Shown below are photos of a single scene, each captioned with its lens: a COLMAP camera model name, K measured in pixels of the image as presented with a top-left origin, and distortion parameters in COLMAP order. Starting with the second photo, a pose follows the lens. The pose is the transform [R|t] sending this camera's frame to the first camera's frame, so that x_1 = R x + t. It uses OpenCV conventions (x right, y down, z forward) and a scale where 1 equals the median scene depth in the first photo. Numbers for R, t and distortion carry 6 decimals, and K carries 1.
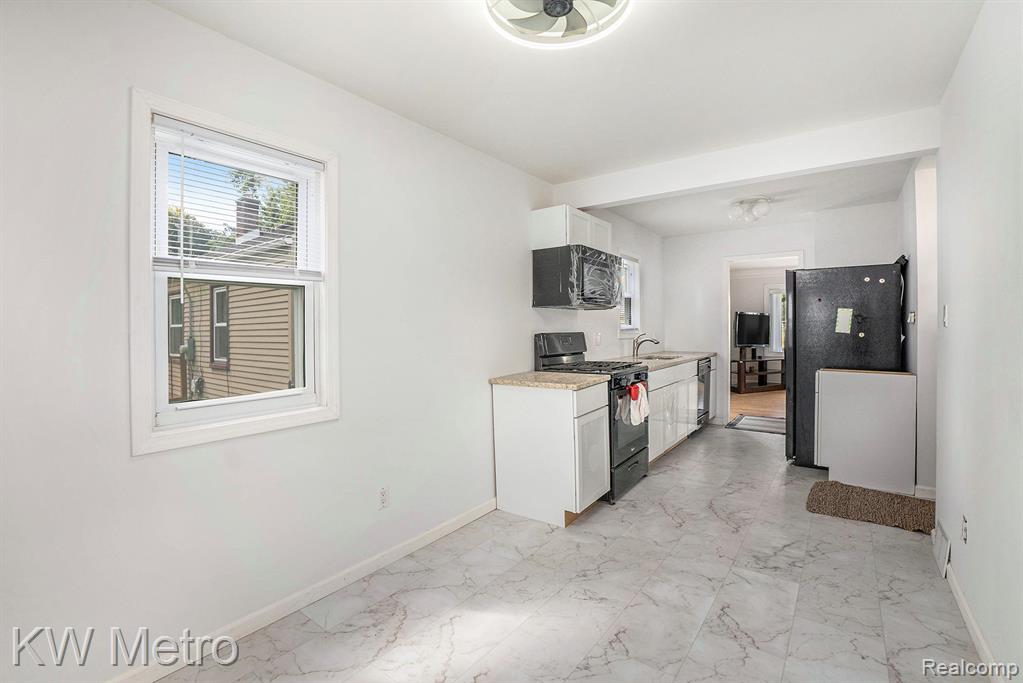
lens RADIAL K [[467.3, 0, 507.0], [0, 467.3, 325.8], [0, 0, 1]] dist [-0.047478, 0.000000]
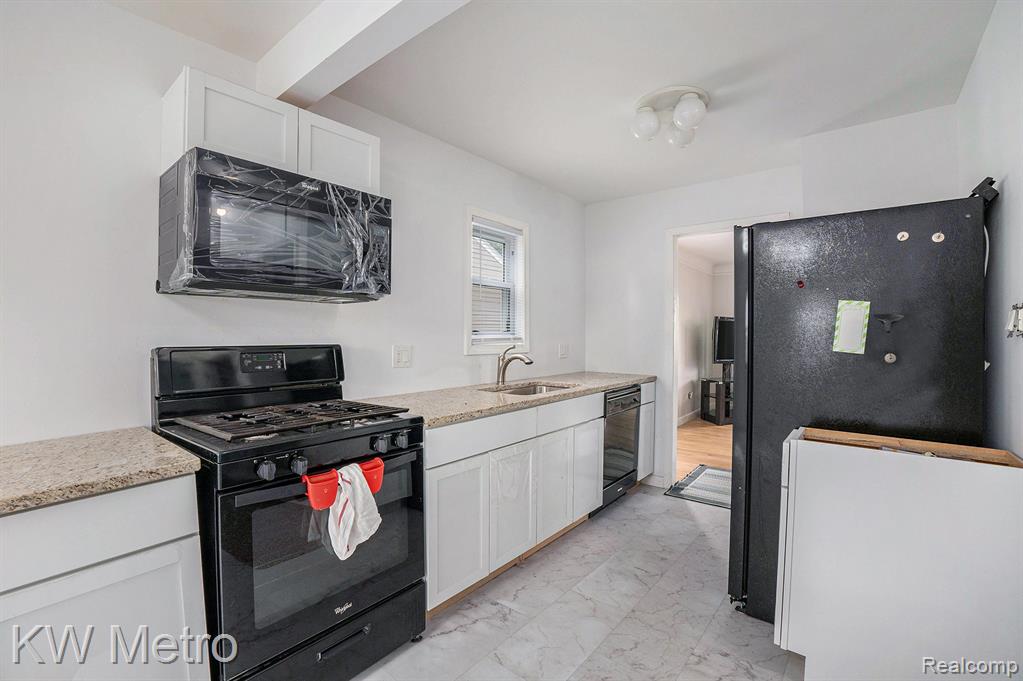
lens RADIAL K [[444.8, 0, 511.2], [0, 444.8, 330.1], [0, 0, 1]] dist [-0.045438, 0.000091]
pose [[0.998523, 0.009858, -0.053424, 0.402681], [-0.010141, 0.999936, -0.005016, -0.002485], [0.053371, 0.005551, 0.998559, 0.521505]]
